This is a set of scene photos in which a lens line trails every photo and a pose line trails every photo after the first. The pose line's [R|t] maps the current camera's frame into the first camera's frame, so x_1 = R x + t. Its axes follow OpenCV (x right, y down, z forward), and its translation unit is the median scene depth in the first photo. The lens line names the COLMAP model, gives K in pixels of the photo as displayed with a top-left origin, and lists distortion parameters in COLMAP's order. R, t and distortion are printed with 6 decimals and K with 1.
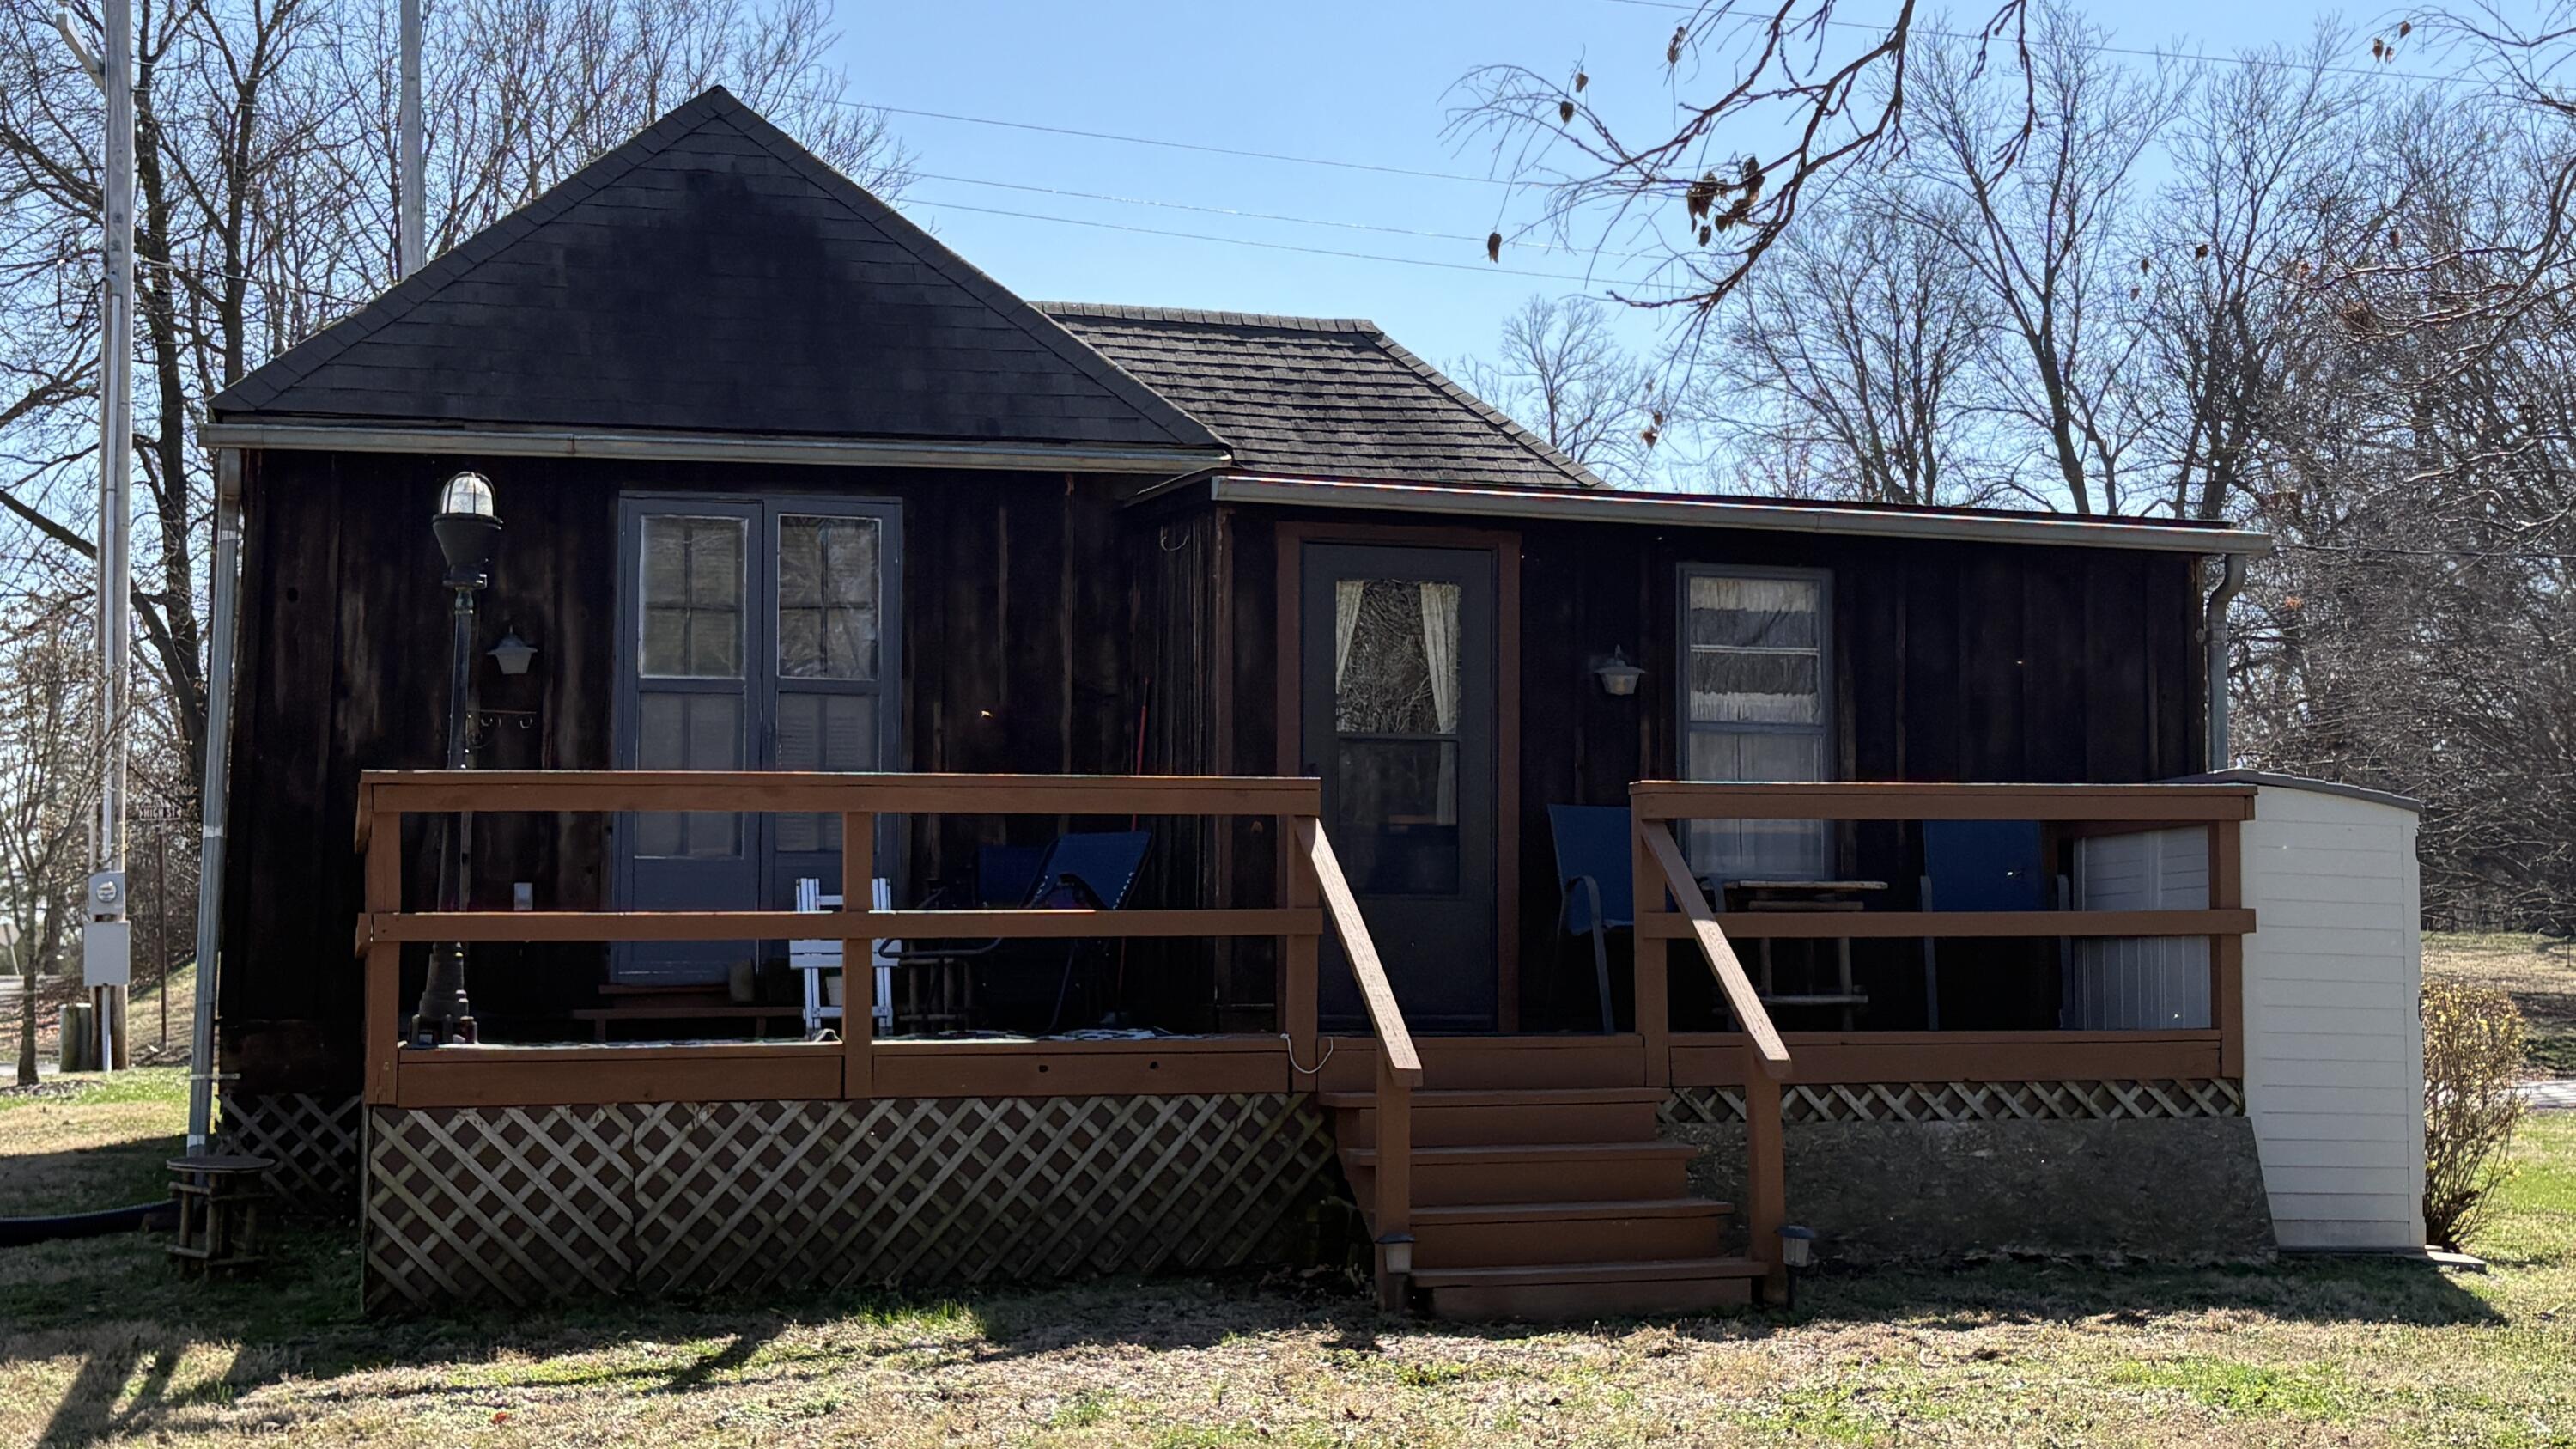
lens RADIAL K [[3281.7, 0, 1288.0], [0, 3281.7, 724.5], [0, 0, 1]] dist [0.147904, -0.442765]
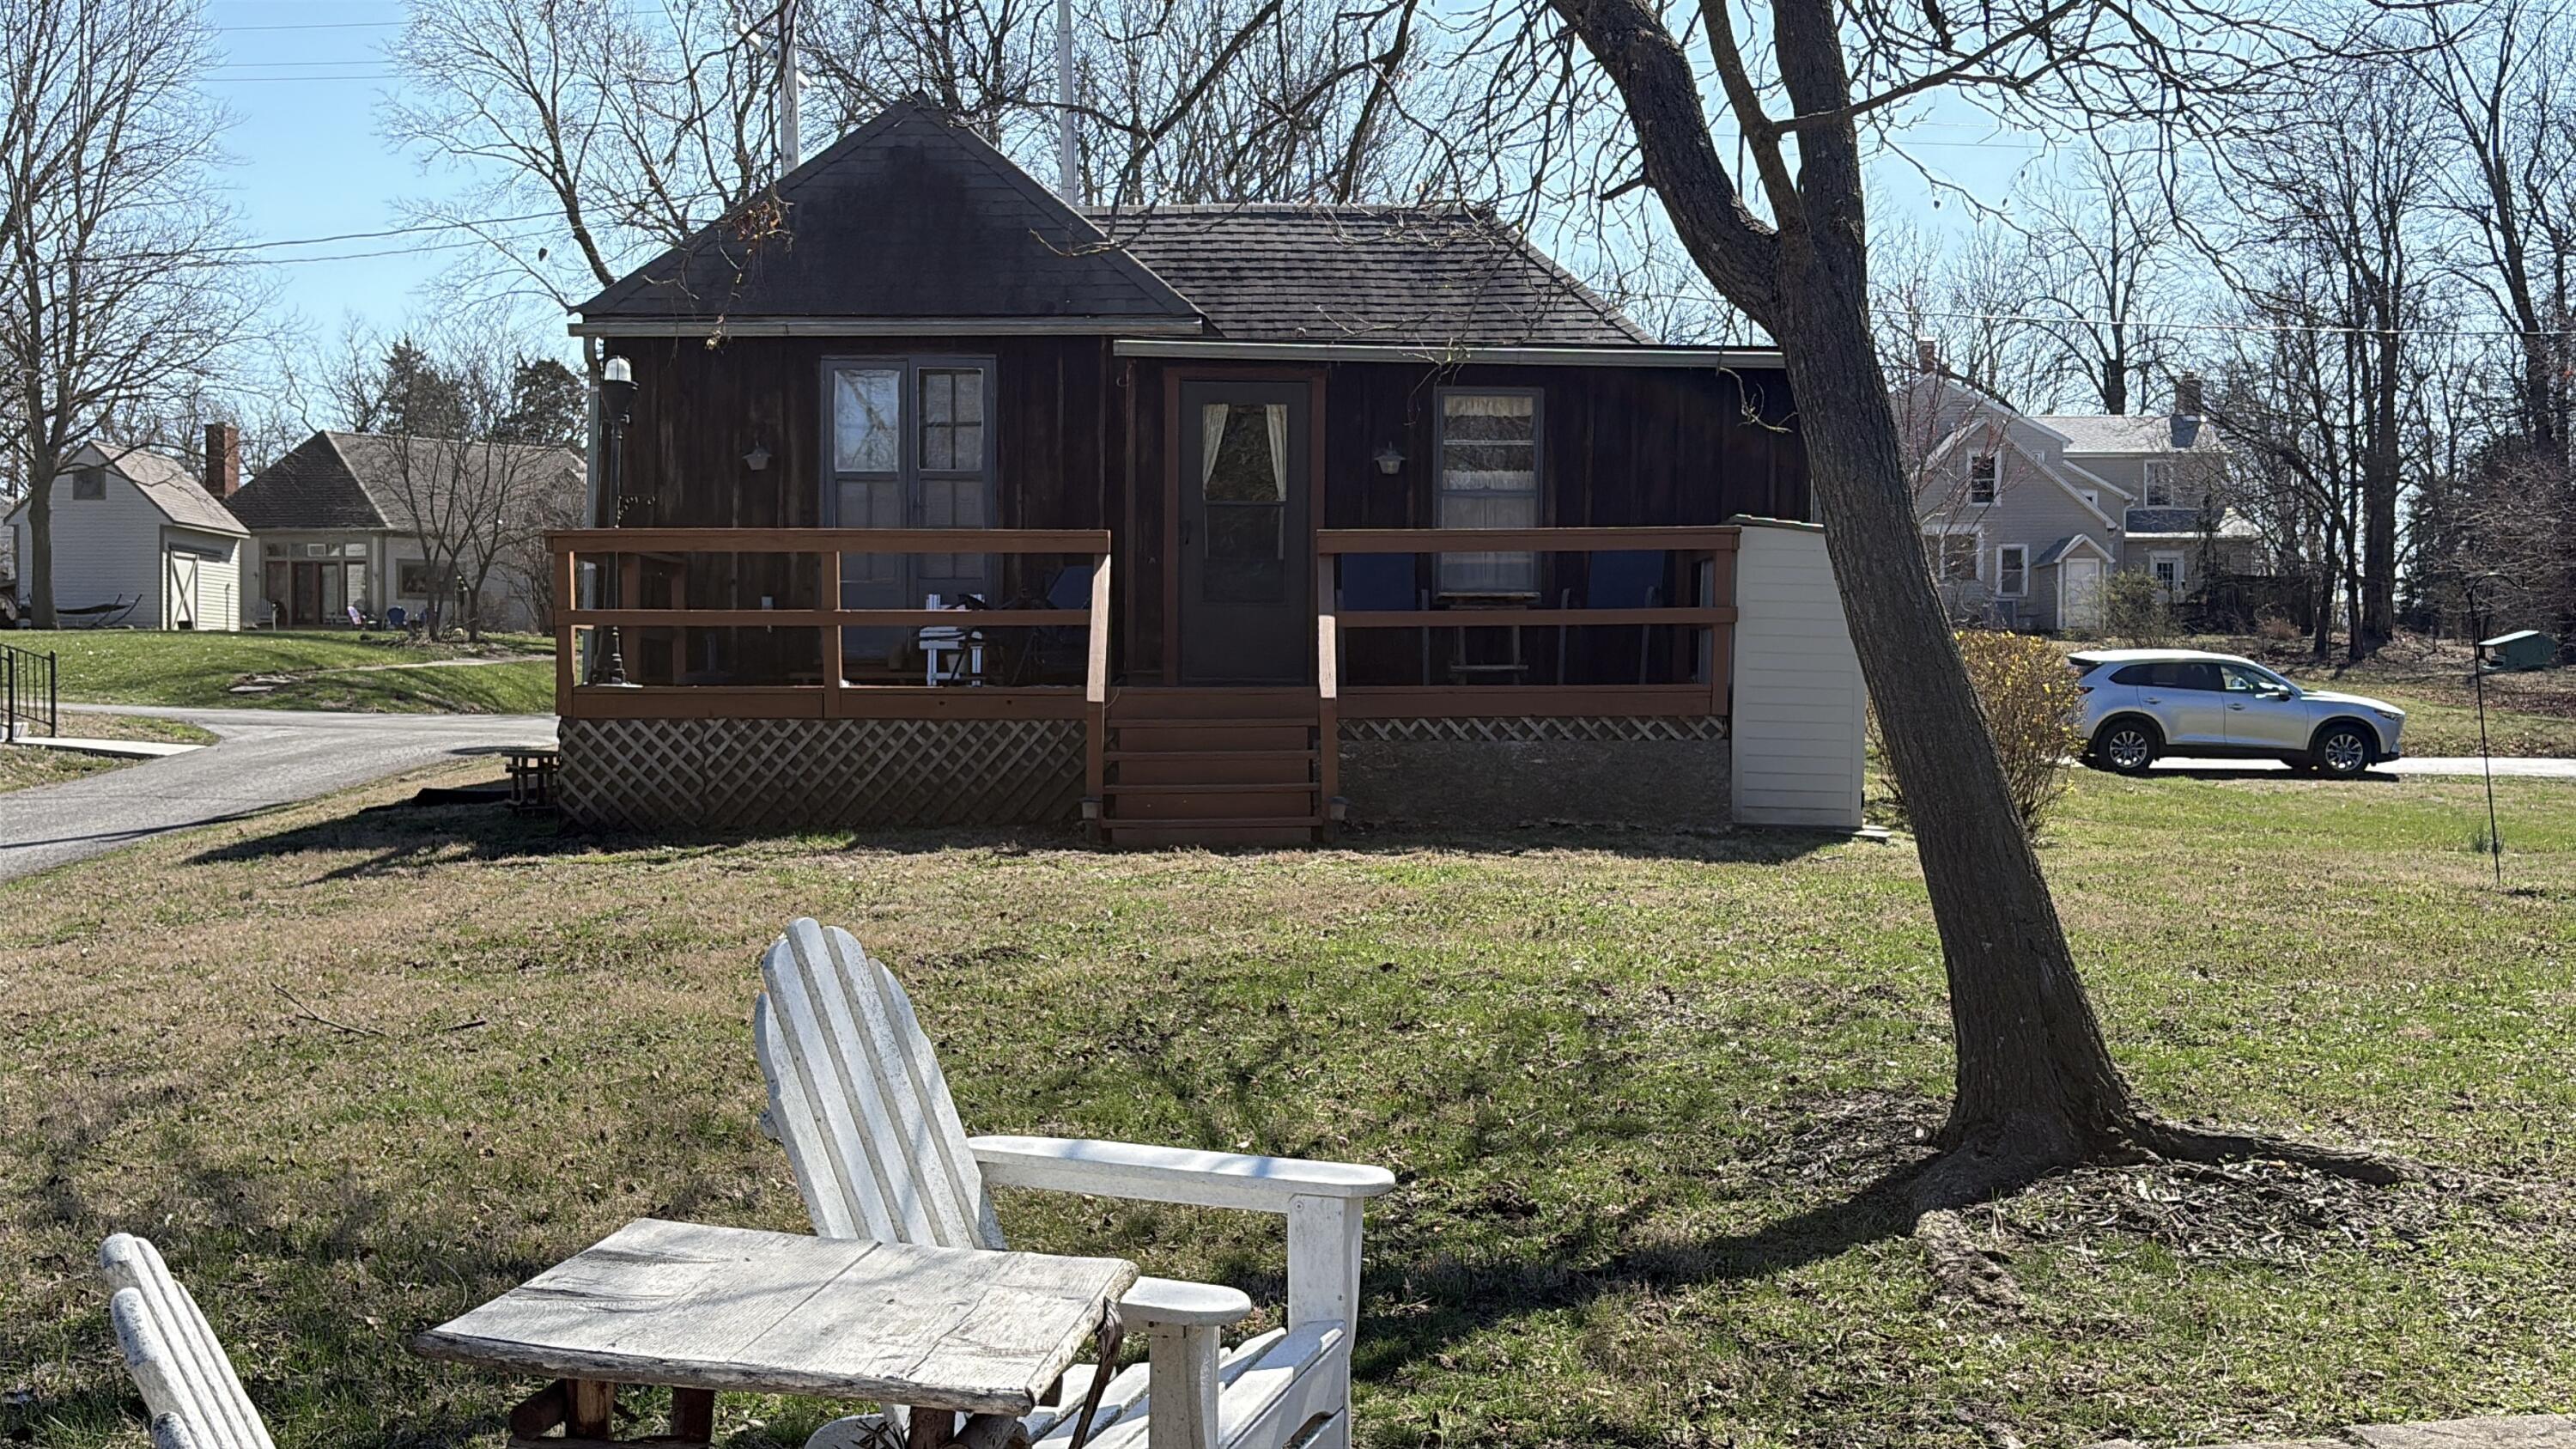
lens RADIAL K [[2573.1, 0, 1297.8], [0, 2573.1, 726.1], [0, 0, 1]] dist [0.124570, -0.002260]
pose [[0.968581, 0.008119, -0.248567, 0.406548], [0.014816, 0.995808, 0.090257, -0.000800], [0.248258, -0.091104, 0.964400, -0.224577]]
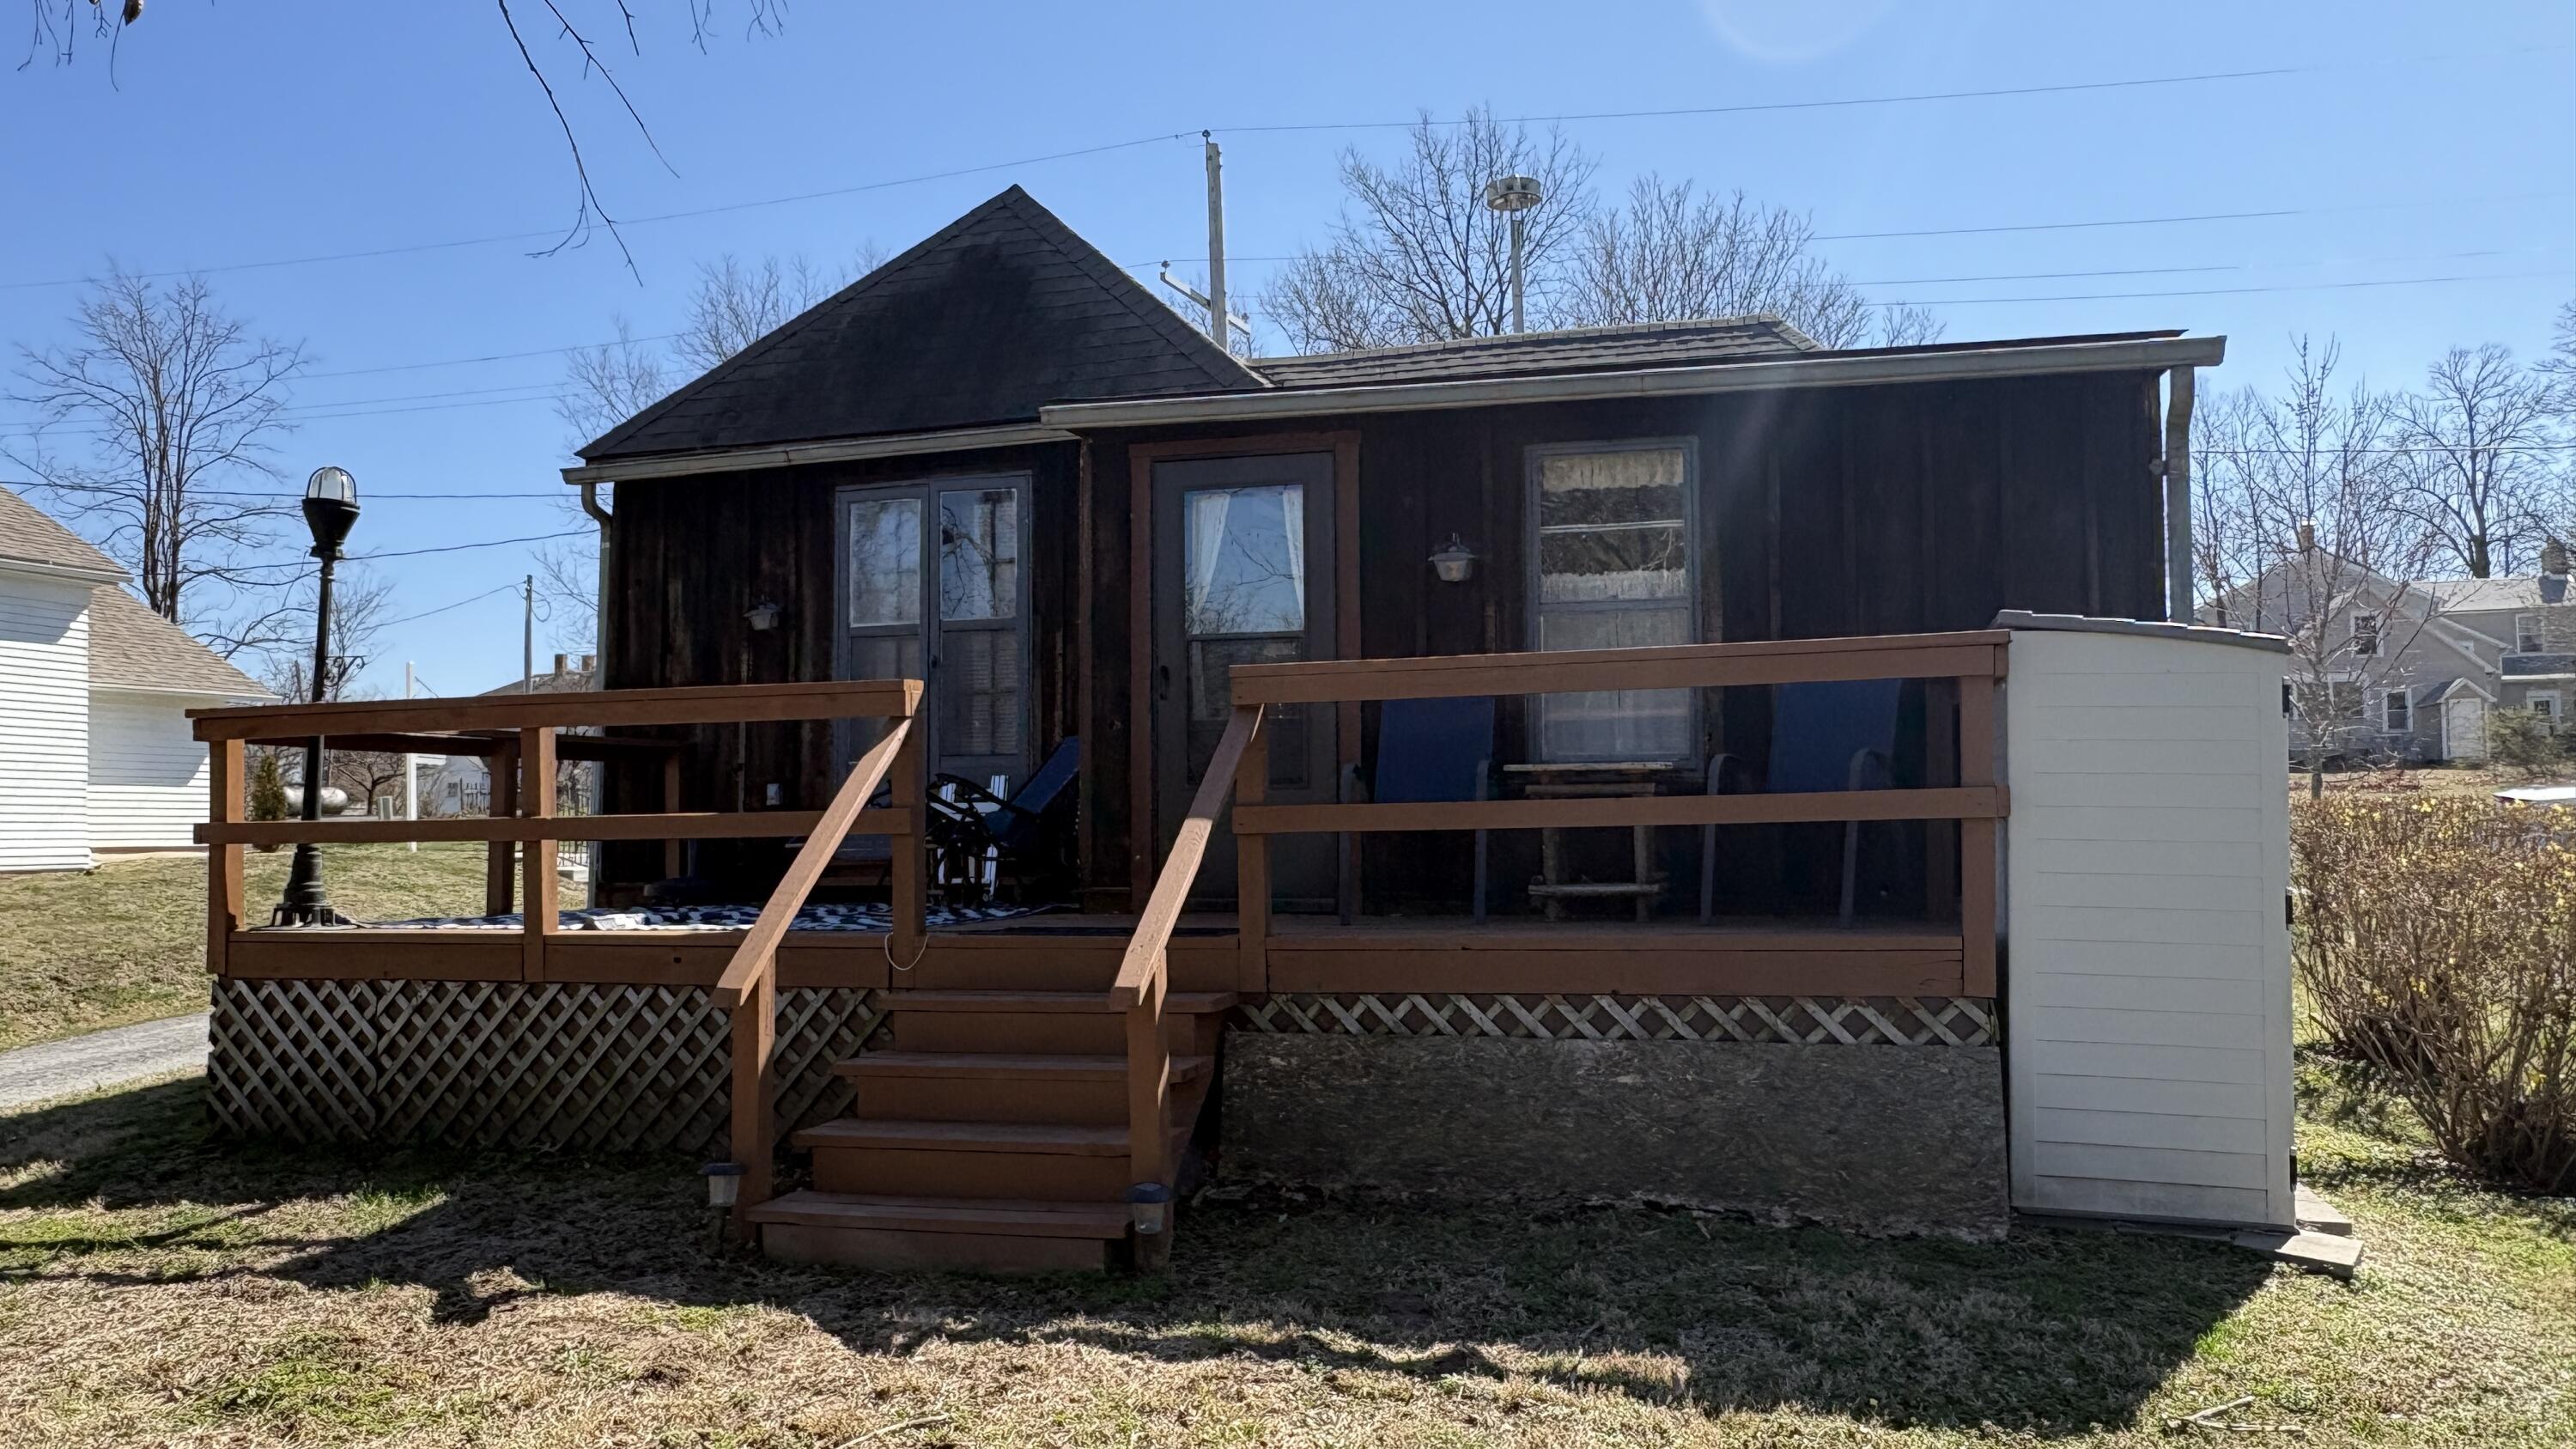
lens RADIAL K [[1774.0, 0, 1288.0], [0, 1774.0, 724.5], [0, 0, 1]] dist [-0.042979, 0.055466]
pose [[0.856636, -0.034092, -0.514794, 0.374422], [0.049442, 0.998647, 0.016140, 0.026084], [0.513547, -0.039279, 0.857162, 0.567159]]
